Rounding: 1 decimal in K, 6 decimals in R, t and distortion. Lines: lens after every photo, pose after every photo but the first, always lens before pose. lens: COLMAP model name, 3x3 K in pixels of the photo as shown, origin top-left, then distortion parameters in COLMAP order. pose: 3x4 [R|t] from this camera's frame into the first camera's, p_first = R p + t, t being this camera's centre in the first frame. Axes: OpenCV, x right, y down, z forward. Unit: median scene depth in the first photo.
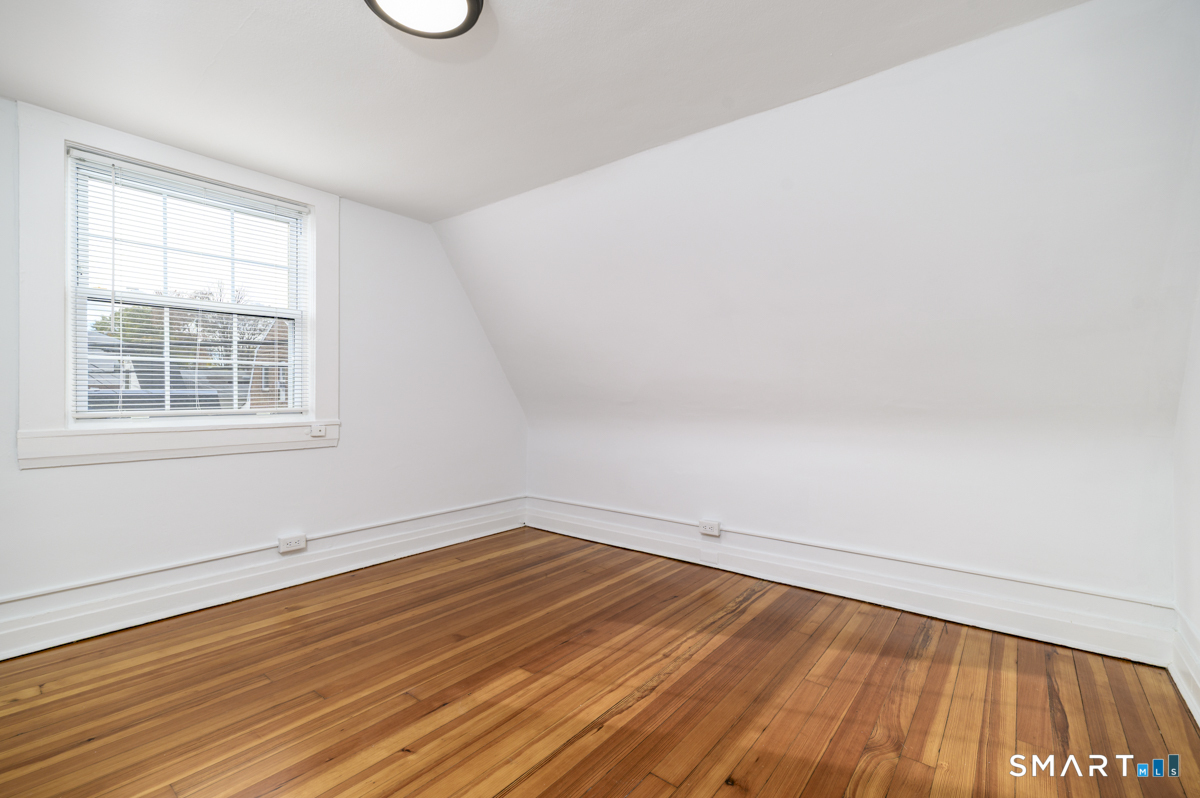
lens RADIAL K [[531.1, 0, 602.3], [0, 531.1, 401.8], [0, 0, 1]] dist [0.002224, 0.000422]
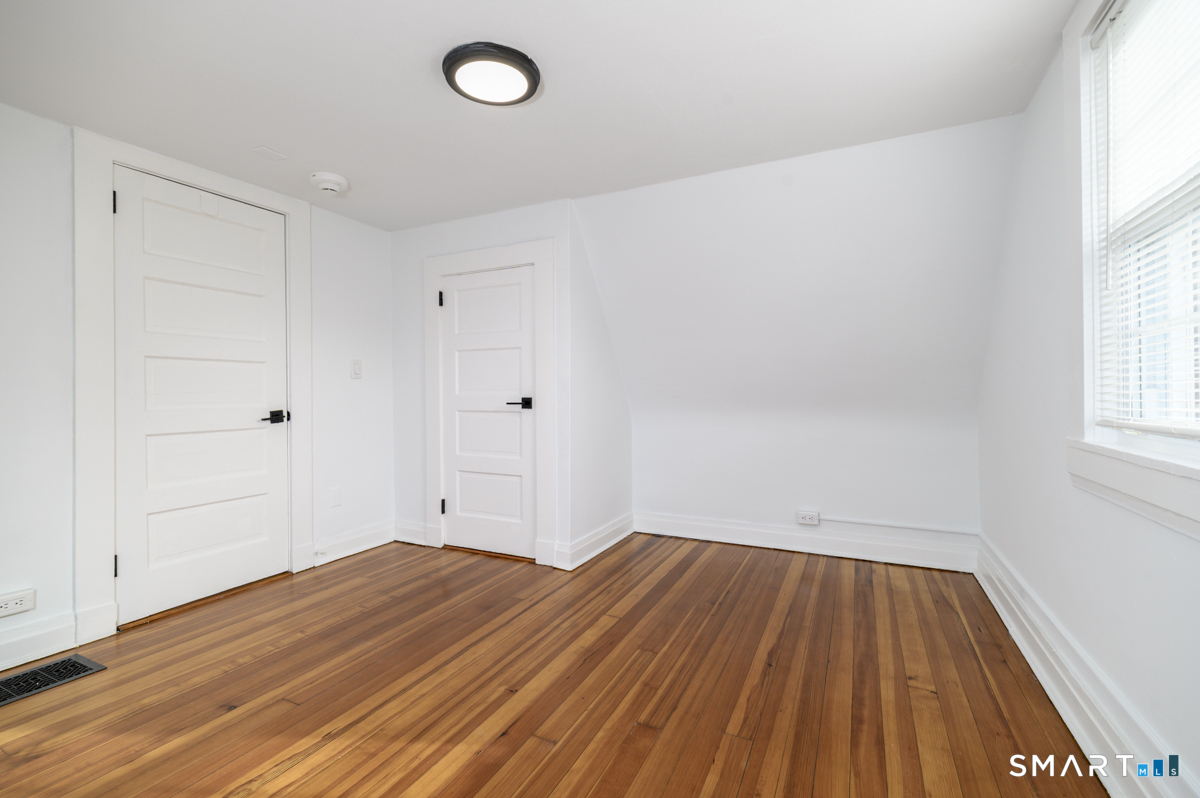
lens RADIAL K [[531.1, 0, 599.1], [0, 531.1, 395.1], [0, 0, 1]] dist [0.002224, 0.000422]
pose [[-0.976813, 0.003244, -0.214069, -0.267220], [0.001065, 0.999946, 0.010294, -0.019813], [0.214091, 0.009828, -0.976764, 1.926960]]
